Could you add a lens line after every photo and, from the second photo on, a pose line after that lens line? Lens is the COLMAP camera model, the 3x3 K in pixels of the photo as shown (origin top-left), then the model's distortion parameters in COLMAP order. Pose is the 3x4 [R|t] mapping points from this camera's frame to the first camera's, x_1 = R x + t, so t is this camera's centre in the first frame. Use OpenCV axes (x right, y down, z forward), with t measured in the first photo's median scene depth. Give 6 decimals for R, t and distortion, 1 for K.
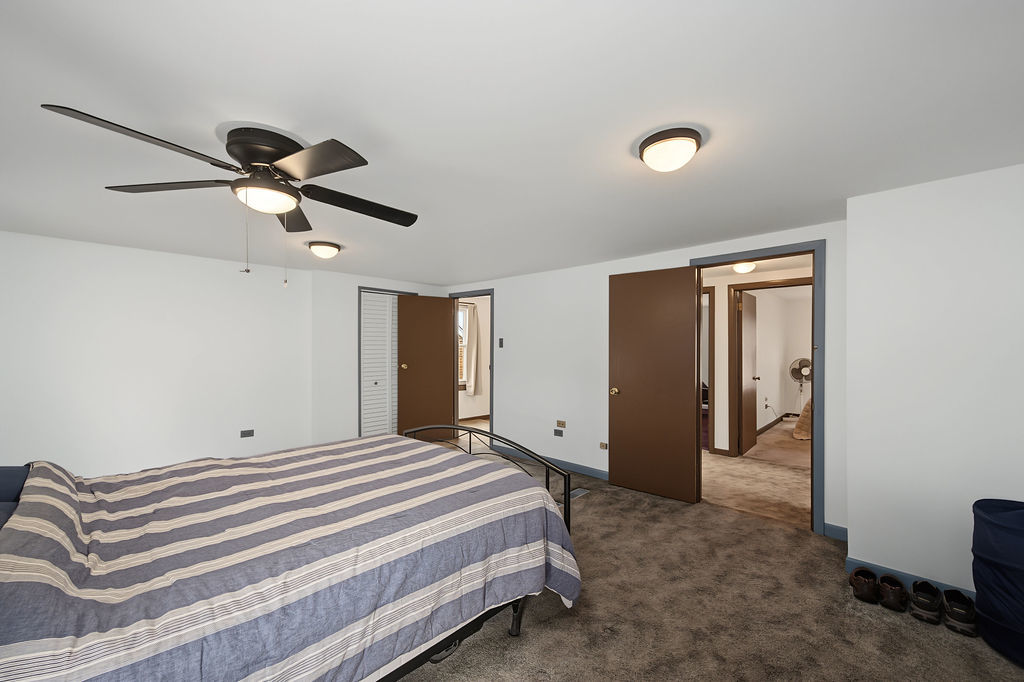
lens RADIAL K [[404.1, 0, 511.0], [0, 404.1, 345.4], [0, 0, 1]] dist [0.000478, -0.000166]
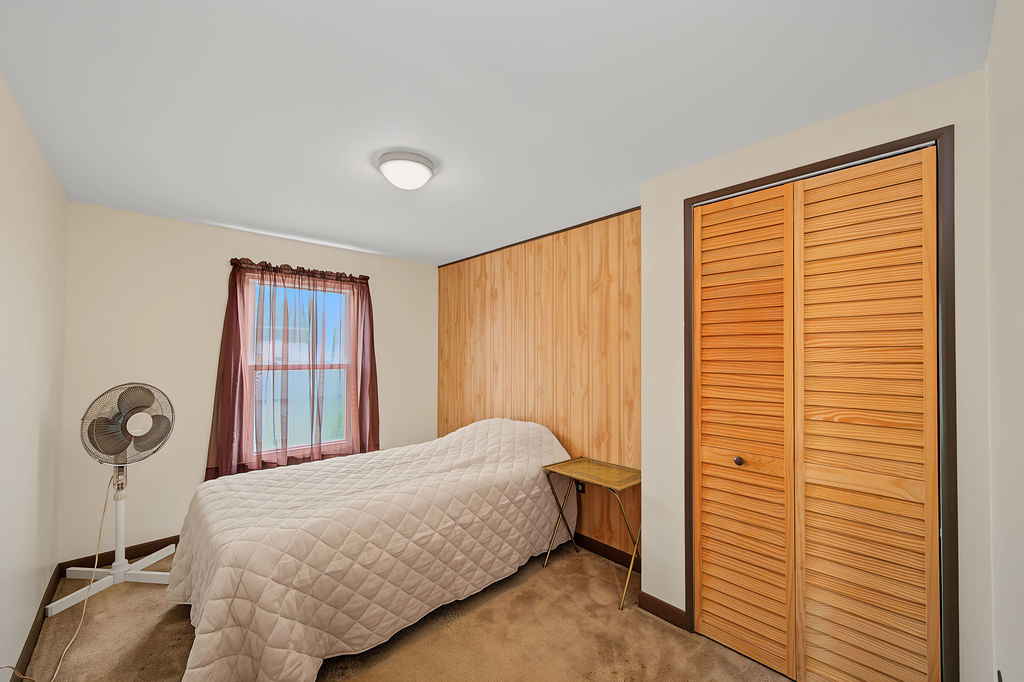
lens RADIAL K [[404.1, 0, 511.0], [0, 404.1, 345.4], [0, 0, 1]] dist [0.000478, -0.000166]
pose [[0.069416, 0.015085, 0.997474, 0.422668], [-0.007215, 0.999867, -0.014619, 0.004376], [-0.997562, -0.006182, 0.069516, 0.674955]]
